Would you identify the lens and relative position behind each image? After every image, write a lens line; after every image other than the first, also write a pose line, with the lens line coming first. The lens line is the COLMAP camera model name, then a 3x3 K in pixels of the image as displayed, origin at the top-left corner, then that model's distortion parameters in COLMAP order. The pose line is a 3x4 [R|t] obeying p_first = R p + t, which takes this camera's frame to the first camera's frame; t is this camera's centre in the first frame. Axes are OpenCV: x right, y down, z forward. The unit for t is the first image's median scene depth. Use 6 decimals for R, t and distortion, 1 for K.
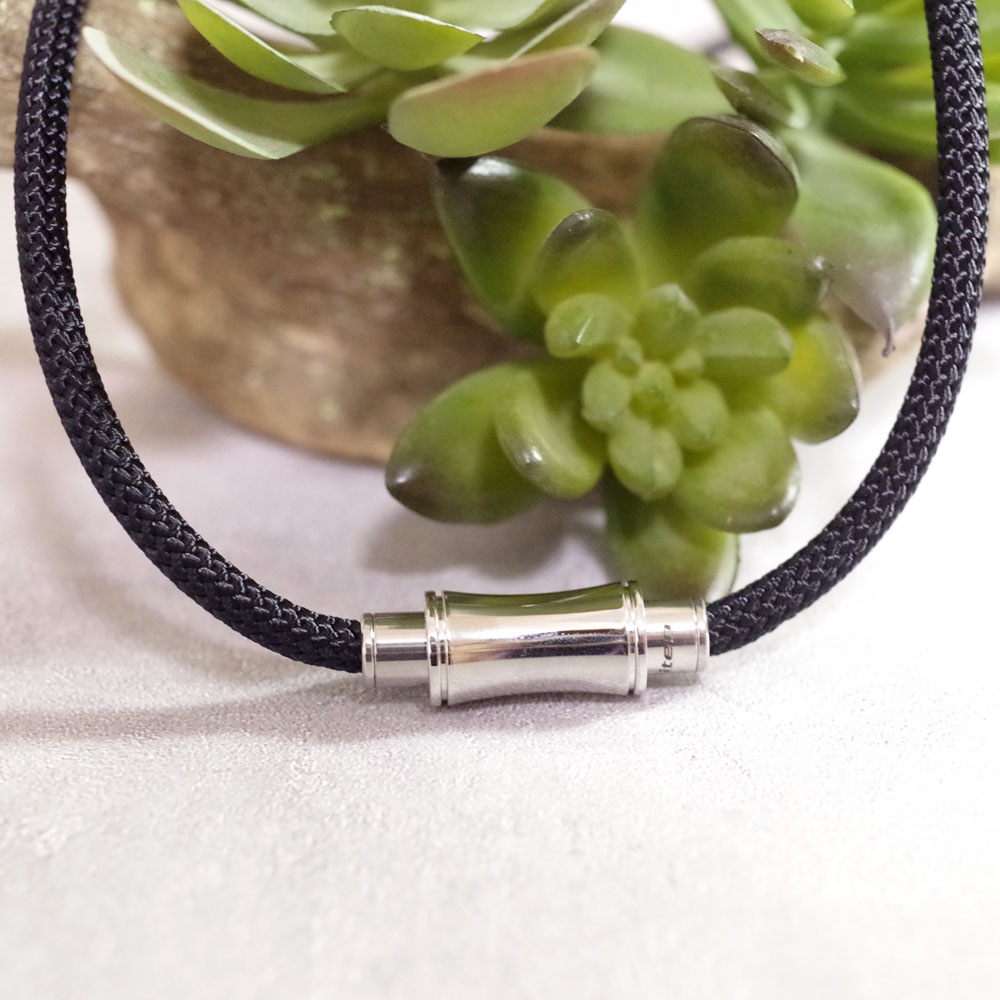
lens RADIAL K [[3059.3, 0, 500.0], [0, 3059.3, 500.0], [0, 0, 1]] dist [-0.022025, -0.572311]
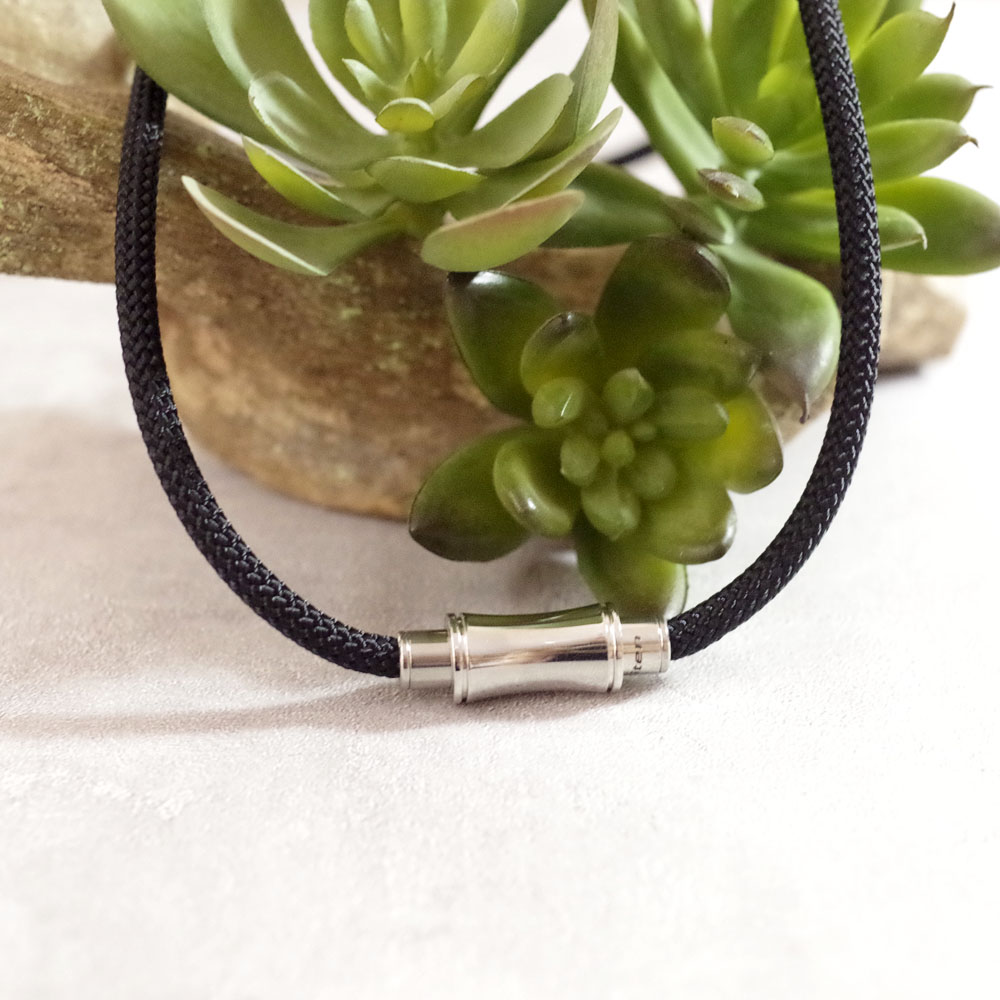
lens RADIAL K [[3059.3, 0, 500.0], [0, 3059.3, 500.0], [0, 0, 1]] dist [-0.022025, -0.572311]
pose [[0.998815, -0.014556, 0.046441, -0.061007], [0.015558, 0.999652, -0.021305, 0.010353], [-0.046114, 0.022002, 0.998694, -0.273193]]
